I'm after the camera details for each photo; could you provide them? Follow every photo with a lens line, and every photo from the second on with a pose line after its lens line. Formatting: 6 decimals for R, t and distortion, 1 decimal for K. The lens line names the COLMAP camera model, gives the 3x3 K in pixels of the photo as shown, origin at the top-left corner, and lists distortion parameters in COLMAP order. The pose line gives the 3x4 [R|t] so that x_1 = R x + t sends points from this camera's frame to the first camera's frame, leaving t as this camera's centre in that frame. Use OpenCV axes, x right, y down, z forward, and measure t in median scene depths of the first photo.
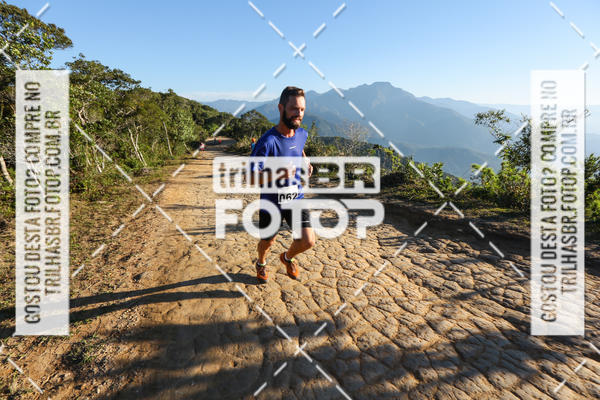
lens RADIAL K [[277.9, 0, 300.4], [0, 277.9, 200.2], [0, 0, 1]] dist [-0.030718, 0.011175]
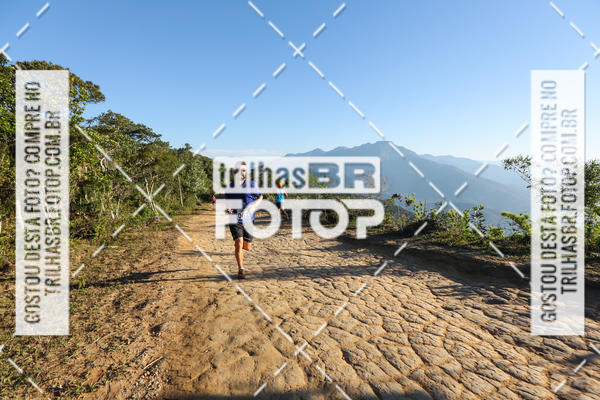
lens RADIAL K [[277.9, 0, 301.4], [0, 277.9, 198.3], [0, 0, 1]] dist [-0.030718, 0.011175]
pose [[0.999820, 0.007040, -0.017630, -0.119952], [-0.010436, 0.979613, -0.200622, 0.046891], [0.015858, 0.200770, 0.979510, 0.105413]]
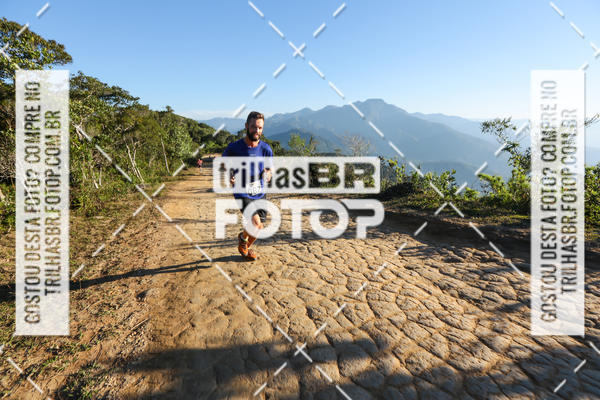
lens RADIAL K [[277.9, 0, 301.0], [0, 277.9, 199.8], [0, 0, 1]] dist [-0.030718, 0.011175]
pose [[0.999753, -0.015390, 0.016025, -0.066263], [0.016303, 0.998154, -0.058498, 0.024461], [-0.015095, 0.058745, 0.998159, 0.063460]]
